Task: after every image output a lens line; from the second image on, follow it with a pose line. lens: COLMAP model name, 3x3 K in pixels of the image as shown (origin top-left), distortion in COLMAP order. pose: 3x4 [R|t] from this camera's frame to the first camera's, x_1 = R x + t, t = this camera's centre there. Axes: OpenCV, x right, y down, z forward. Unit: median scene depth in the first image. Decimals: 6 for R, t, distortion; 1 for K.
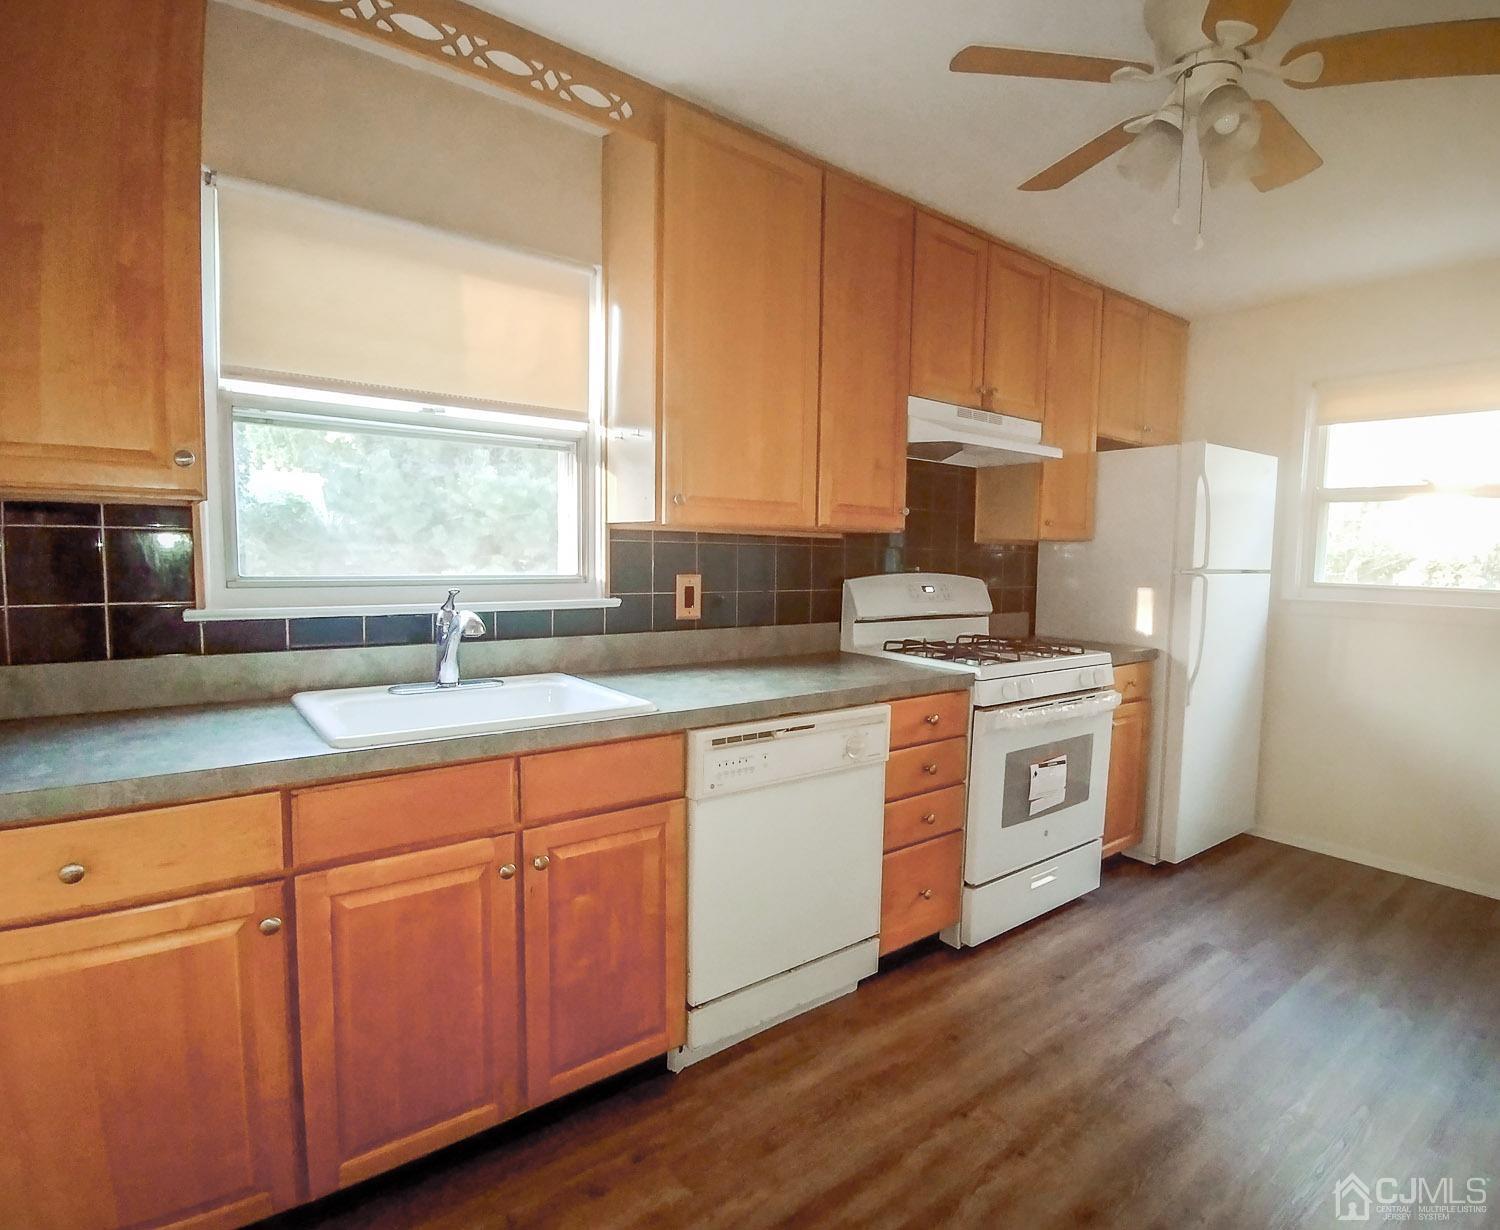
lens RADIAL K [[864.4, 0, 751.6], [0, 864.4, 616.7], [0, 0, 1]] dist [0.019457, 0.000207]
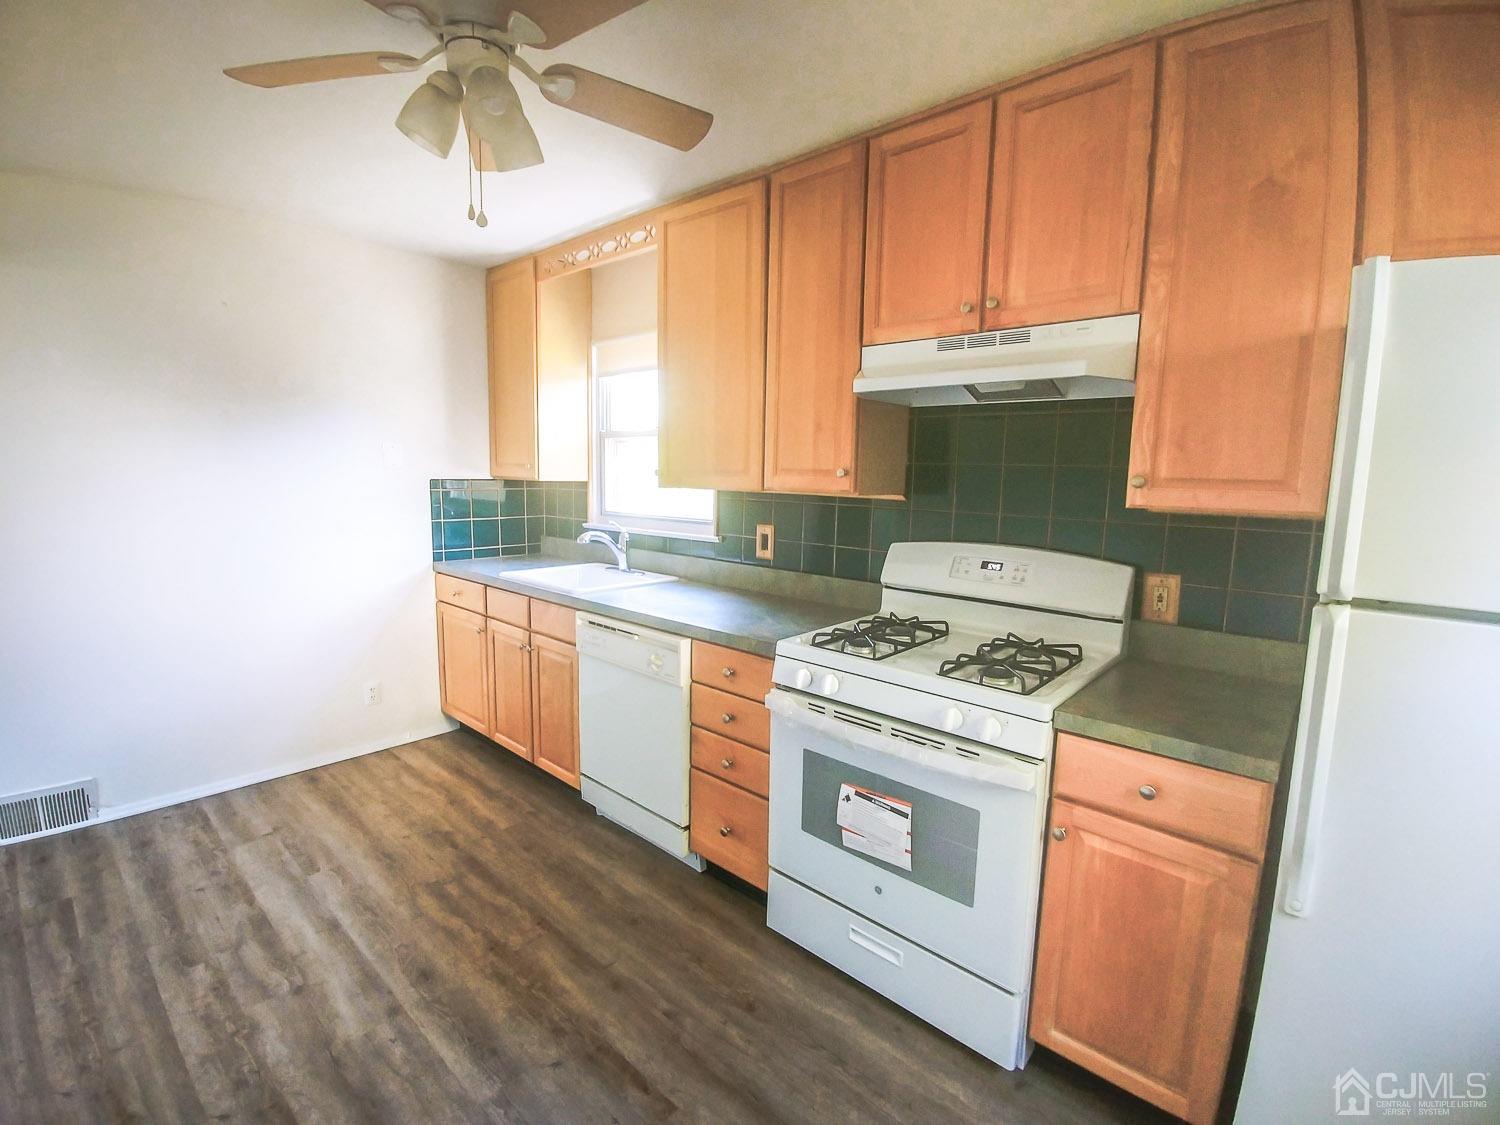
lens RADIAL K [[677.2, 0, 751.1], [0, 677.2, 563.8], [0, 0, 1]] dist [0.001685, 0.000209]
pose [[0.144462, 0.112888, -0.983050, 0.930085], [-0.096178, 0.990369, 0.099595, -0.089641], [0.984825, 0.080160, 0.153928, 0.818773]]
